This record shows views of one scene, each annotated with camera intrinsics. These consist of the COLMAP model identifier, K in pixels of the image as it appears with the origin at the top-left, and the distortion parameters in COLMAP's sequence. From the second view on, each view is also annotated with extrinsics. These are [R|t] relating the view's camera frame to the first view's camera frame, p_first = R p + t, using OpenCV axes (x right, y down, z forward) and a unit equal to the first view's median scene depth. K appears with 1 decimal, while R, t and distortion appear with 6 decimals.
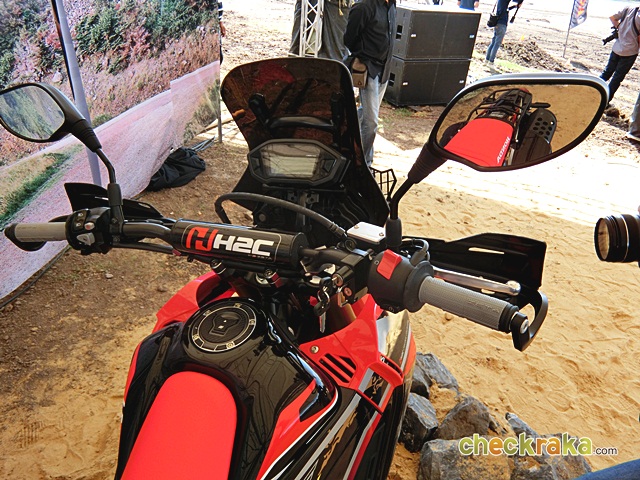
lens RADIAL K [[476.5, 0, 322.4], [0, 476.5, 242.5], [0, 0, 1]] dist [-0.013238, -0.013480]
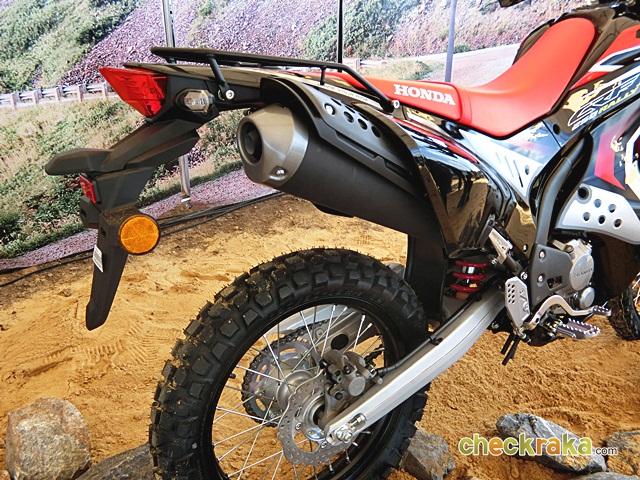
lens RADIAL K [[550.9, 0, 310.9], [0, 550.9, 235.0], [0, 0, 1]] dist [-0.010088, -0.013483]
pose [[0.819120, 0.221782, -0.529014, 0.120293], [-0.281366, 0.959012, -0.033612, 1.065811], [0.499876, 0.176379, 0.847947, -0.772261]]
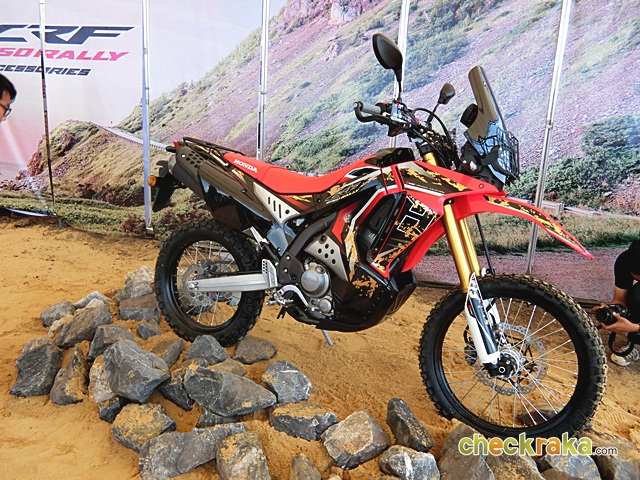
lens RADIAL K [[550.9, 0, 323.6], [0, 550.9, 211.8], [0, 0, 1]] dist [-0.010088, -0.013483]
pose [[-0.080368, 0.144047, -0.986302, 2.596235], [-0.573707, 0.802485, 0.163949, 0.137390], [0.815108, 0.579024, 0.018147, 0.731832]]
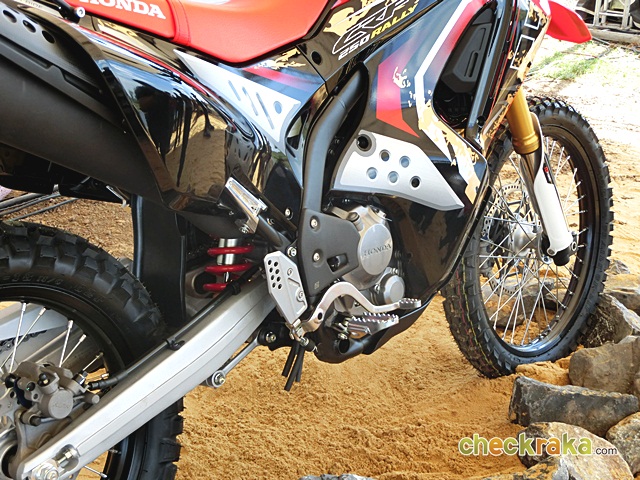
lens RADIAL K [[1063.7, 0, 329.1], [0, 1063.7, 224.0], [0, 0, 1]] dist [-0.031618, 0.000000]
pose [[0.947003, 0.096432, -0.306408, 0.526736], [-0.168493, 0.961241, -0.218235, 1.344266], [0.273487, 0.258297, 0.926546, -1.142340]]
